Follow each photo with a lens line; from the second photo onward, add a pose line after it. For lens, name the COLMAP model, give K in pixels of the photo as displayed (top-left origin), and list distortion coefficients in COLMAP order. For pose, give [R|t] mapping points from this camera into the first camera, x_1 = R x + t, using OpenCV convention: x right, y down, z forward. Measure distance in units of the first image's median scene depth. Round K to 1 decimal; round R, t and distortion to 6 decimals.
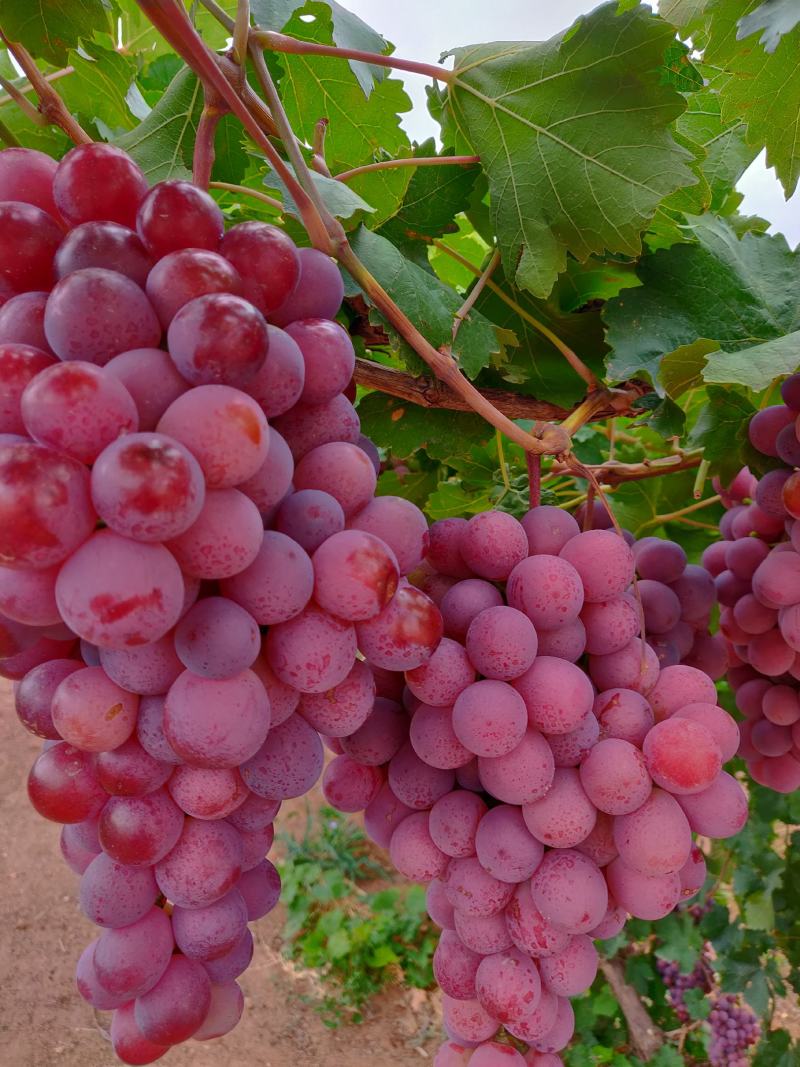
lens RADIAL K [[808.4, 0, 400.4], [0, 808.4, 536.6], [0, 0, 1]] dist [0.022776, -0.004250]
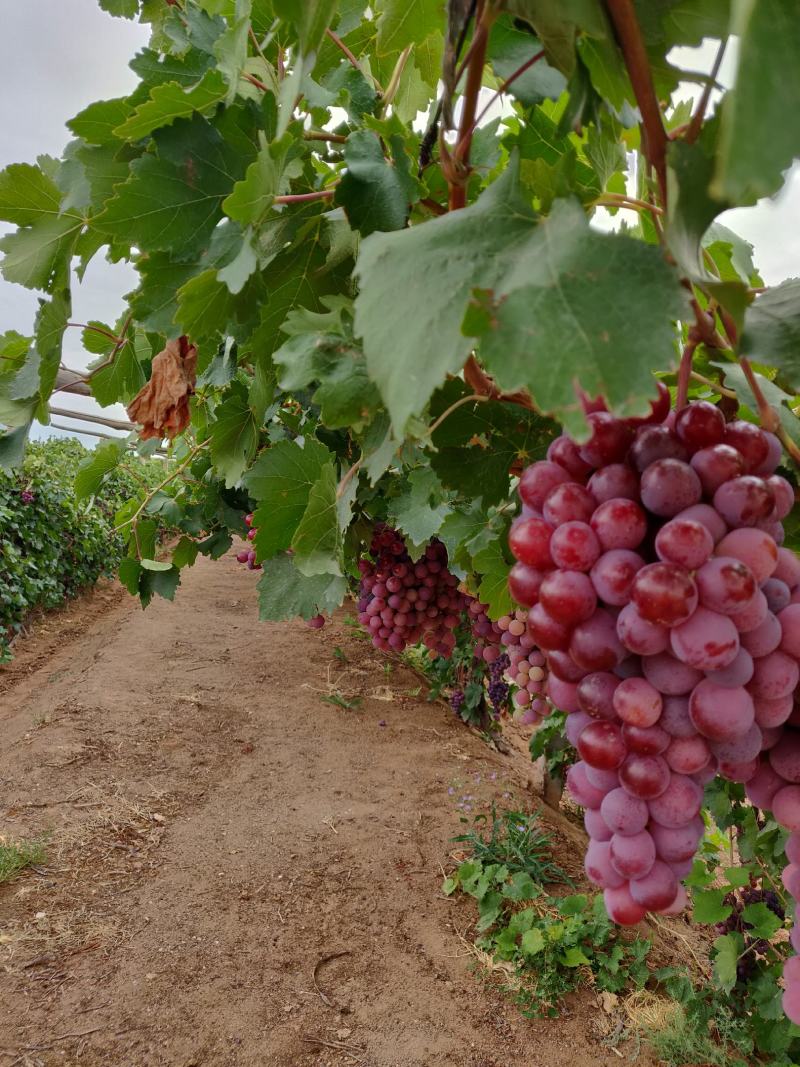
lens RADIAL K [[808.4, 0, 400.6], [0, 808.4, 528.4], [0, 0, 1]] dist [0.022776, -0.004250]
pose [[0.984377, 0.009081, -0.175839, -0.064305], [-0.013095, 0.999679, -0.021676, -0.012763], [0.175586, 0.023640, 0.984180, -0.089771]]
